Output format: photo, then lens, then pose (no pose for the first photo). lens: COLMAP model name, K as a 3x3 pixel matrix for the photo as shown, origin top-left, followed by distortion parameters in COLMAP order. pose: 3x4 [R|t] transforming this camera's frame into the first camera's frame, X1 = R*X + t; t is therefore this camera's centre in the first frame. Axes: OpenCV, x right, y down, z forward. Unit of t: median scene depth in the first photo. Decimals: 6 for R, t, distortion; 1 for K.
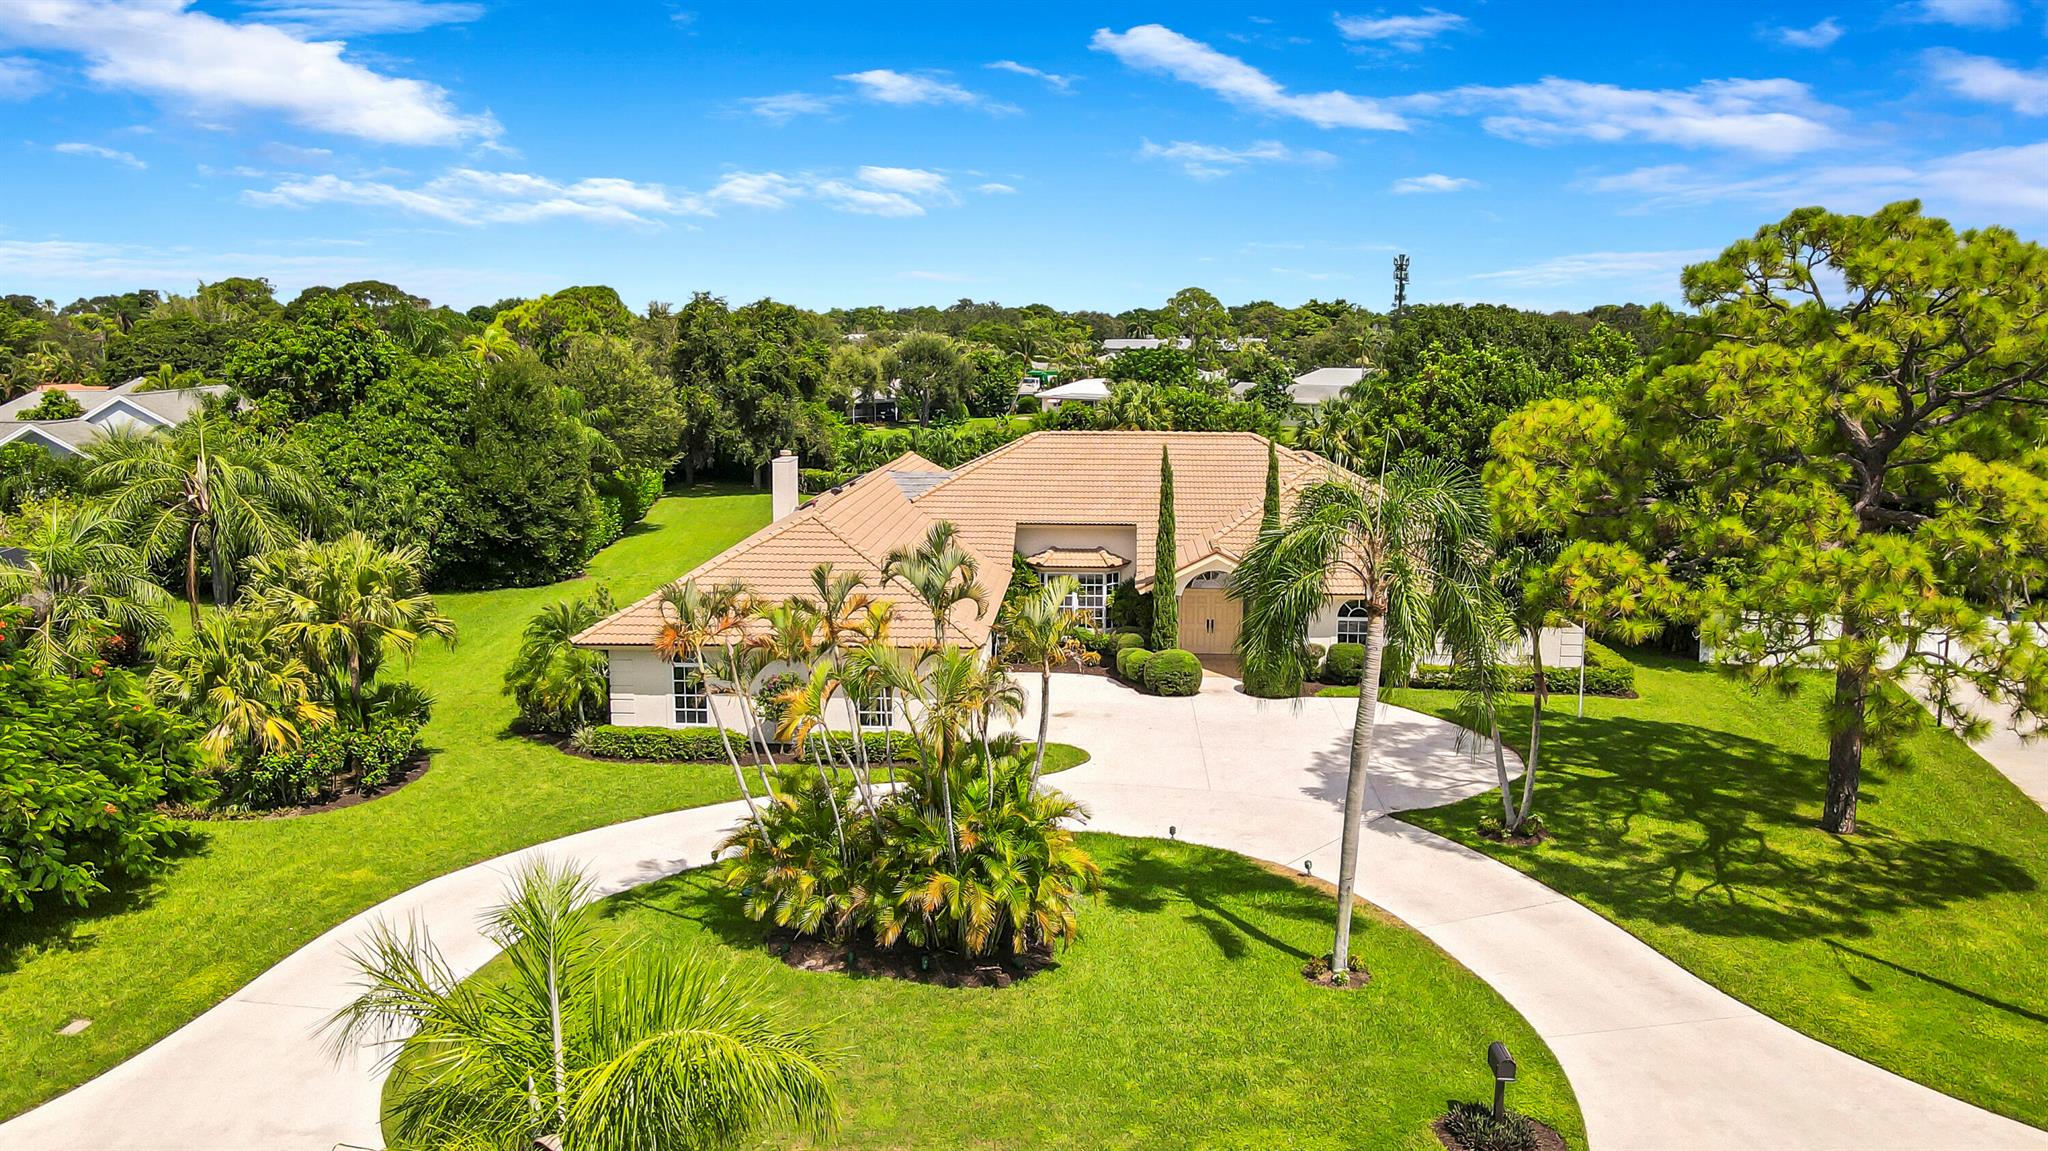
lens RADIAL K [[1547.8, 0, 1036.9], [0, 1547.8, 588.2], [0, 0, 1]] dist [-0.021411, 0.040465]
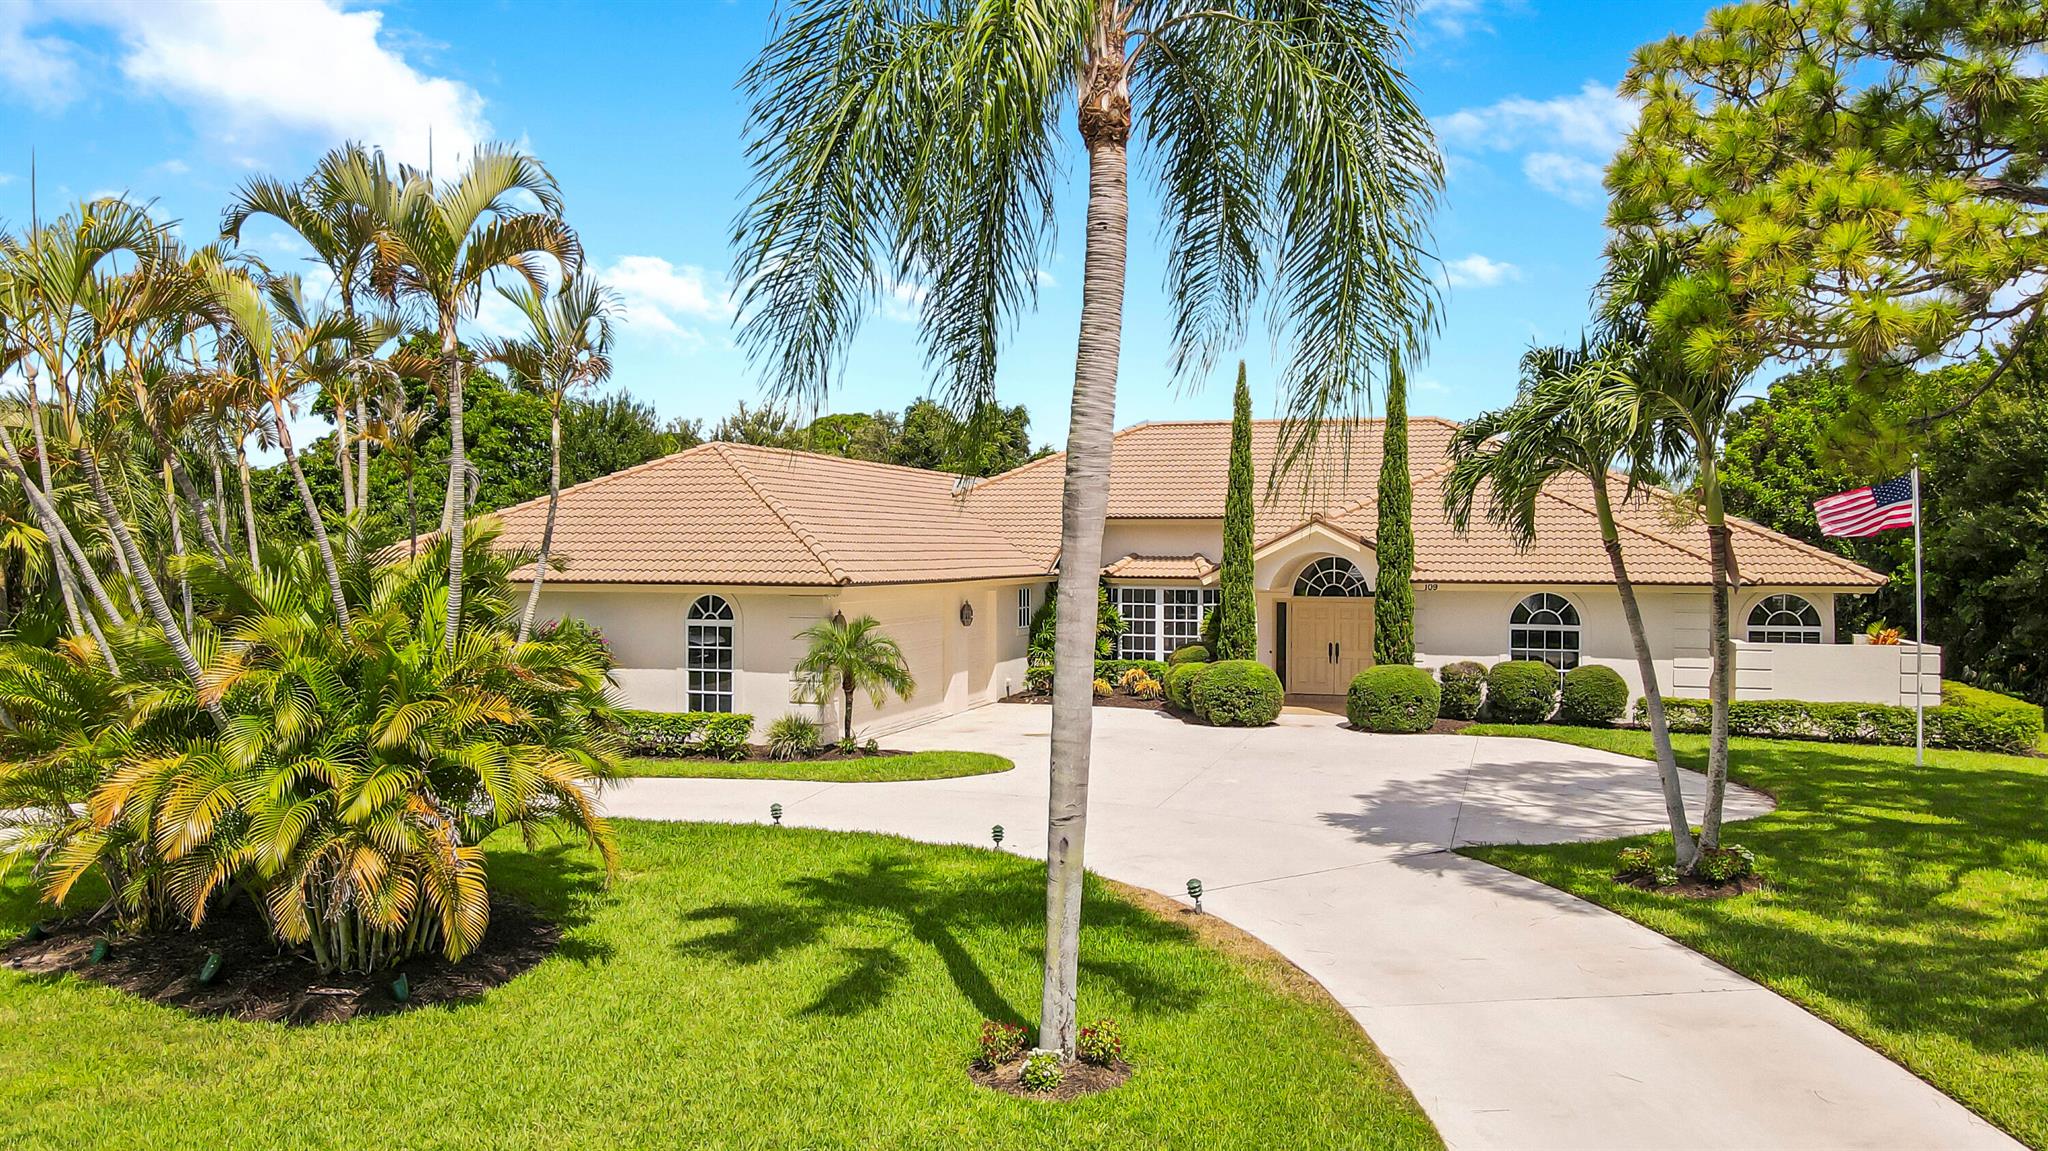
lens RADIAL K [[1547.8, 0, 1021.9], [0, 1547.8, 585.9], [0, 0, 1]] dist [-0.021411, 0.040465]
pose [[0.966135, 0.007028, -0.257943, 0.231164], [-0.044608, 0.989128, -0.140128, 0.144733], [0.254154, 0.146889, 0.955944, 0.471450]]
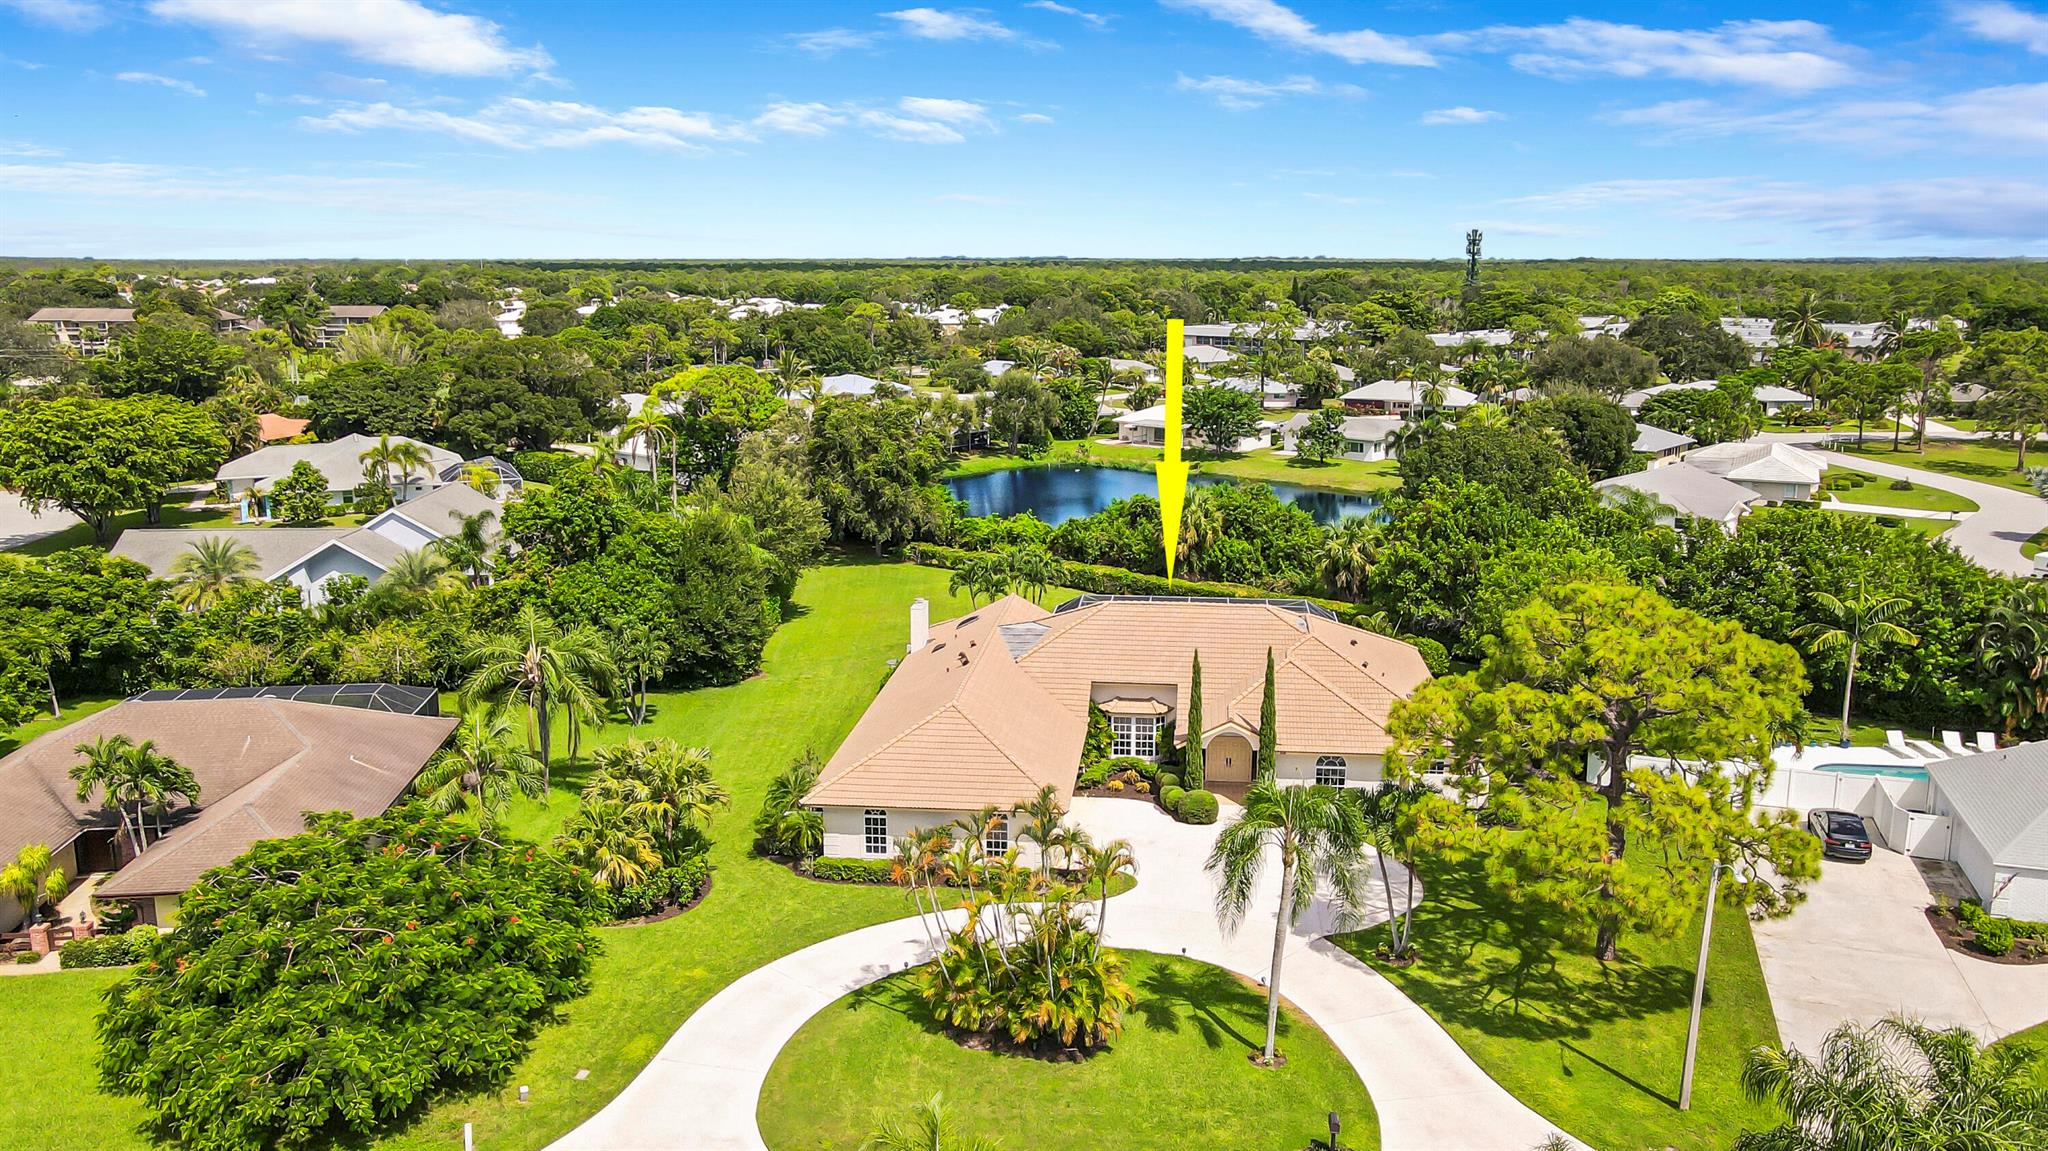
lens RADIAL K [[1547.8, 0, 1043.0], [0, 1547.8, 567.0], [0, 0, 1]] dist [-0.021411, 0.040465]
pose [[0.998832, 0.011218, -0.047005, 0.011144], [-0.009861, 0.999531, 0.028989, -0.287387], [0.047308, -0.028492, 0.998474, -0.607125]]
